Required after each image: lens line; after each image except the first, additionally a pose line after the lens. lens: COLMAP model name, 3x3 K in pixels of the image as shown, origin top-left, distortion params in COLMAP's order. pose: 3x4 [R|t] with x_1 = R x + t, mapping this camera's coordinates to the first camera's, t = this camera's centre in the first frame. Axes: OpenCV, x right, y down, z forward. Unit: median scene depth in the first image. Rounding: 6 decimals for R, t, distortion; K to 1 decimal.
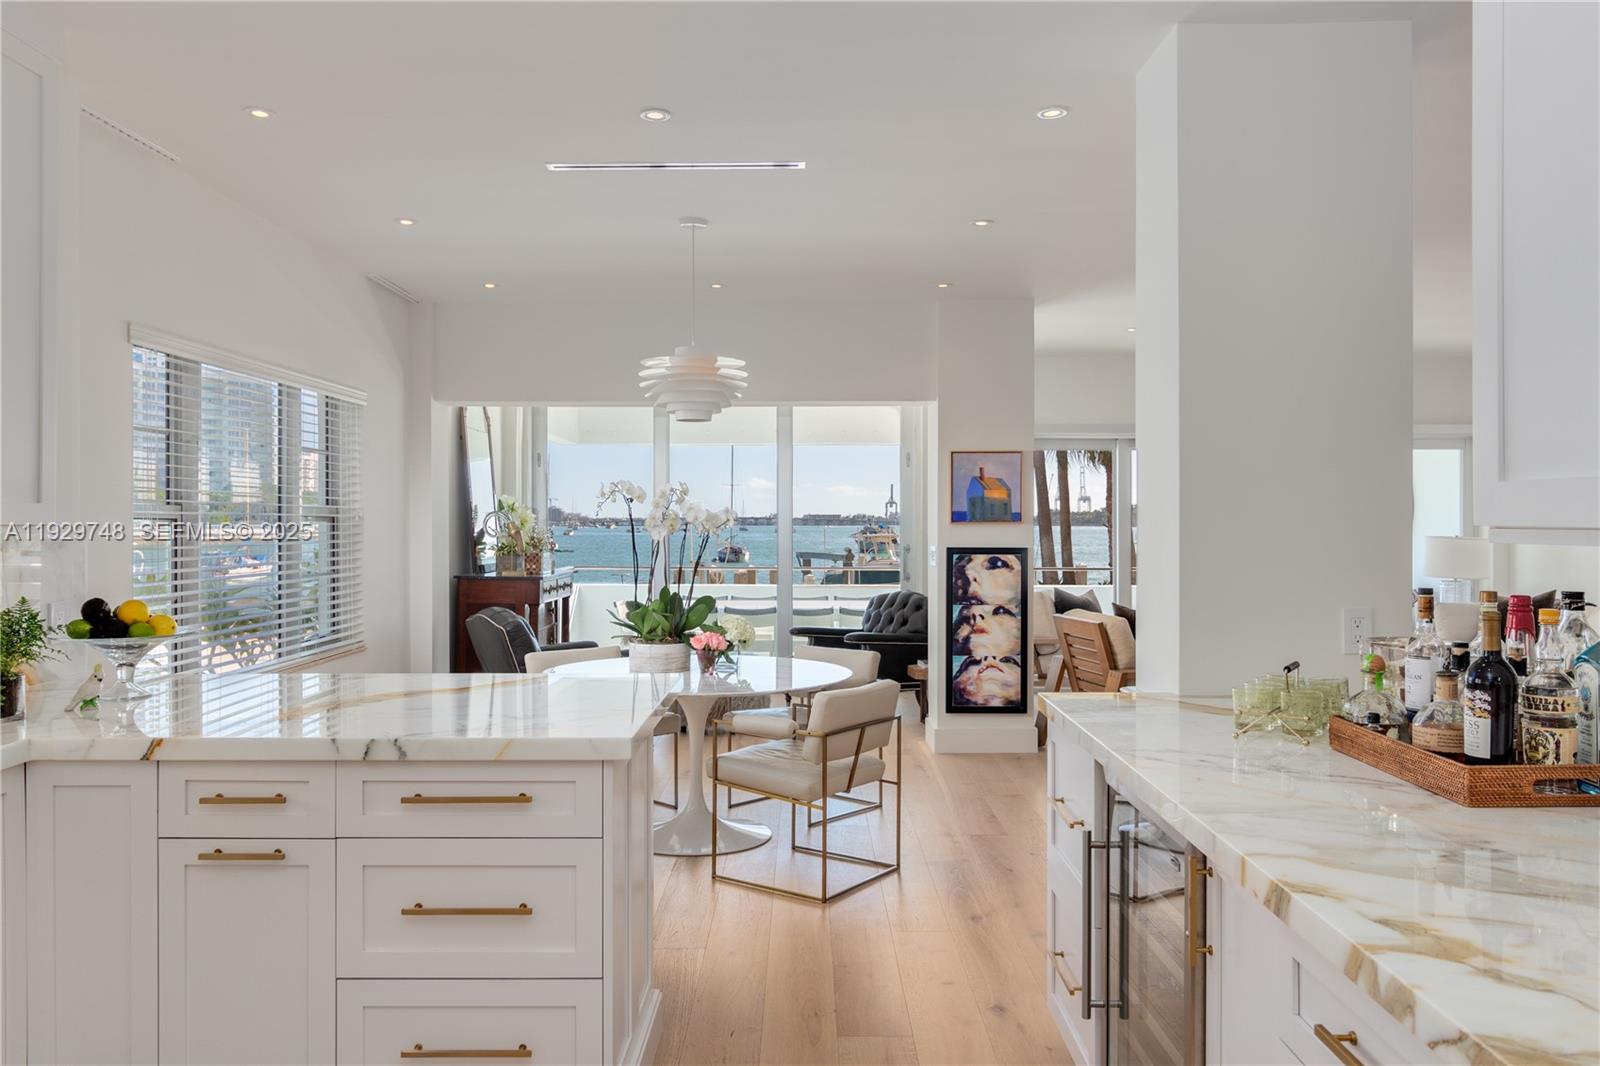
lens RADIAL K [[1162.8, 0, 801.1], [0, 1162.8, 533.2], [0, 0, 1]] dist [0.002716, -0.000806]
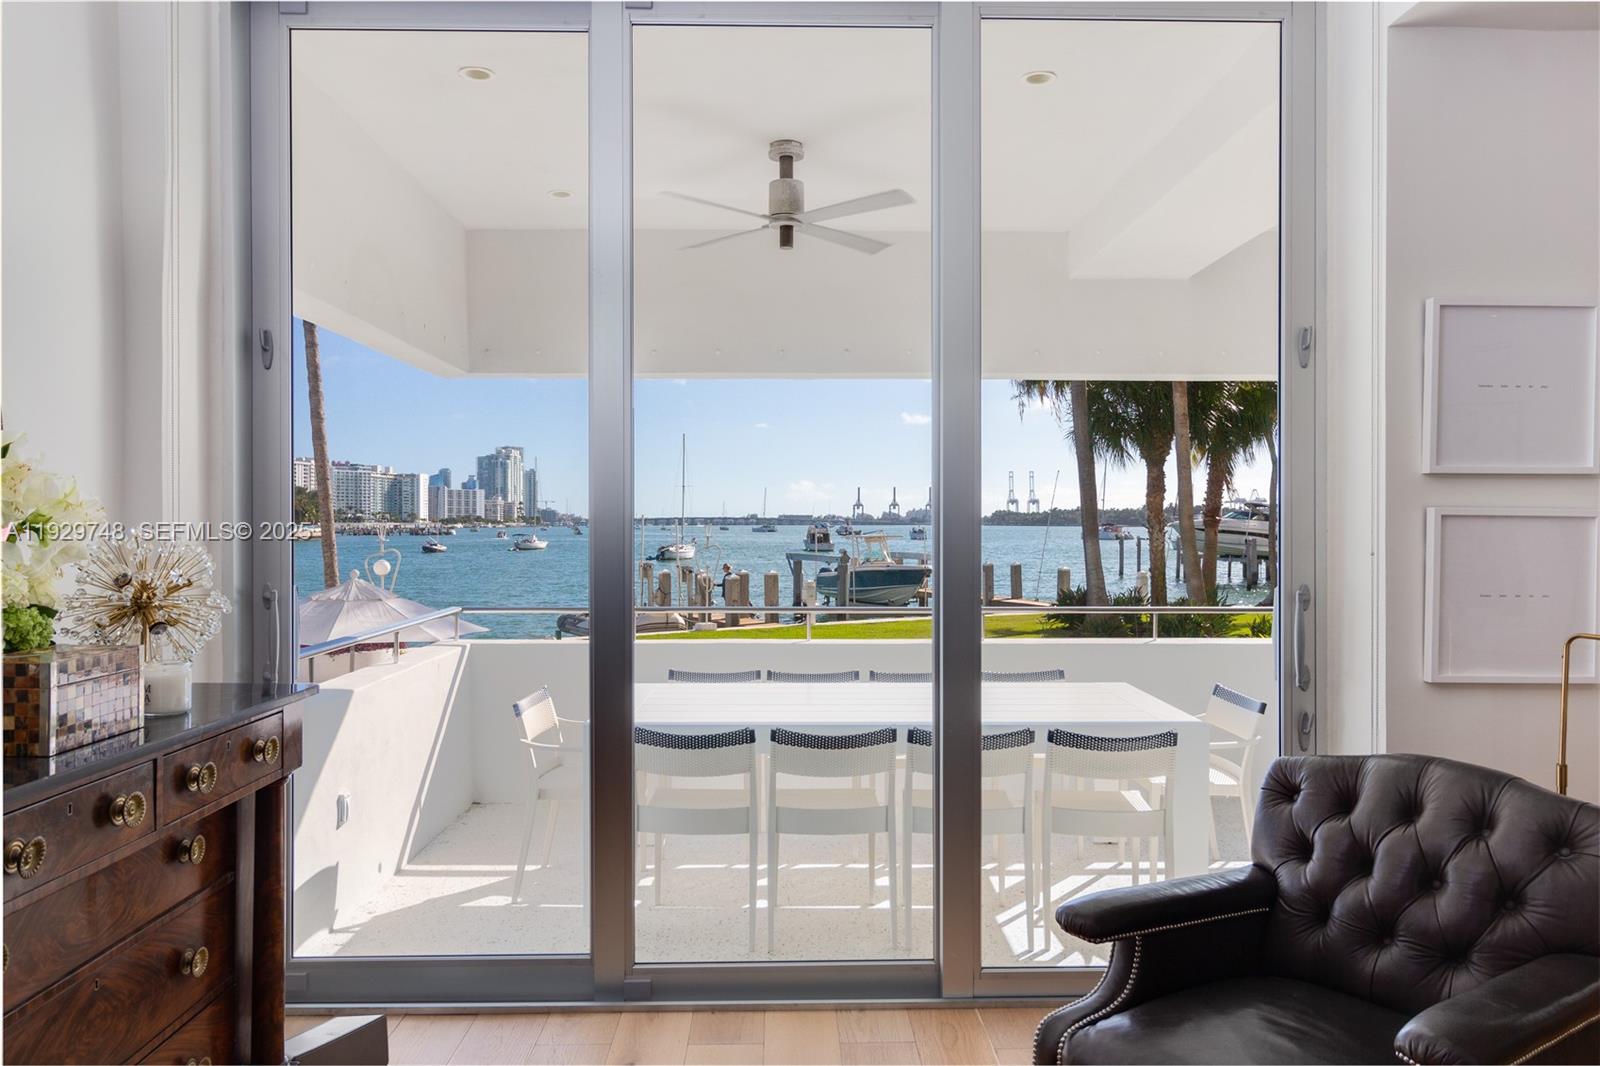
lens RADIAL K [[1074.1, 0, 805.0], [0, 1074.1, 529.6], [0, 0, 1]] dist [-0.005822, -0.005944]
pose [[0.999620, 0.000312, 0.027575, -0.014265], [-0.000246, 0.999997, -0.002396, -0.001341], [-0.027575, 0.002388, 0.999617, 0.134005]]
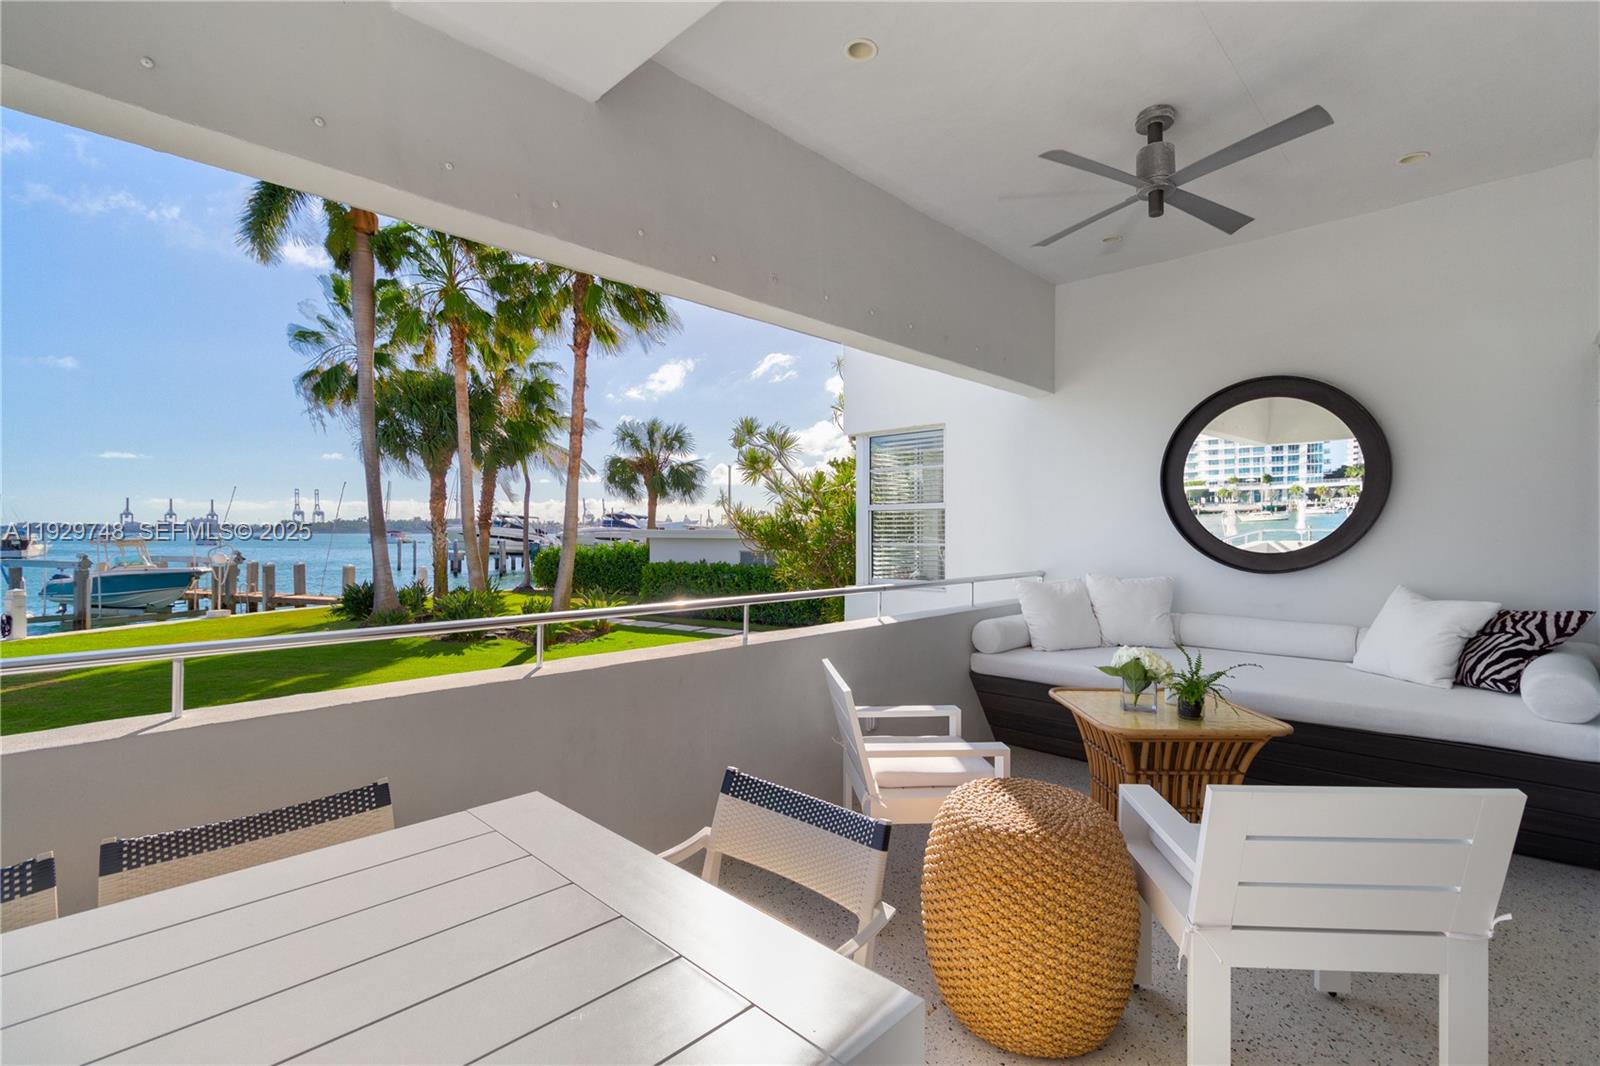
lens RADIAL K [[736.7, 0, 805.9], [0, 736.7, 530.6], [0, 0, 1]] dist [0.000483, 0.000377]
pose [[0.681045, 0.001535, 0.732240, 0.004359], [0.005461, 0.999959, -0.007176, 0.001756], [-0.732222, 0.008886, 0.681009, 0.209108]]
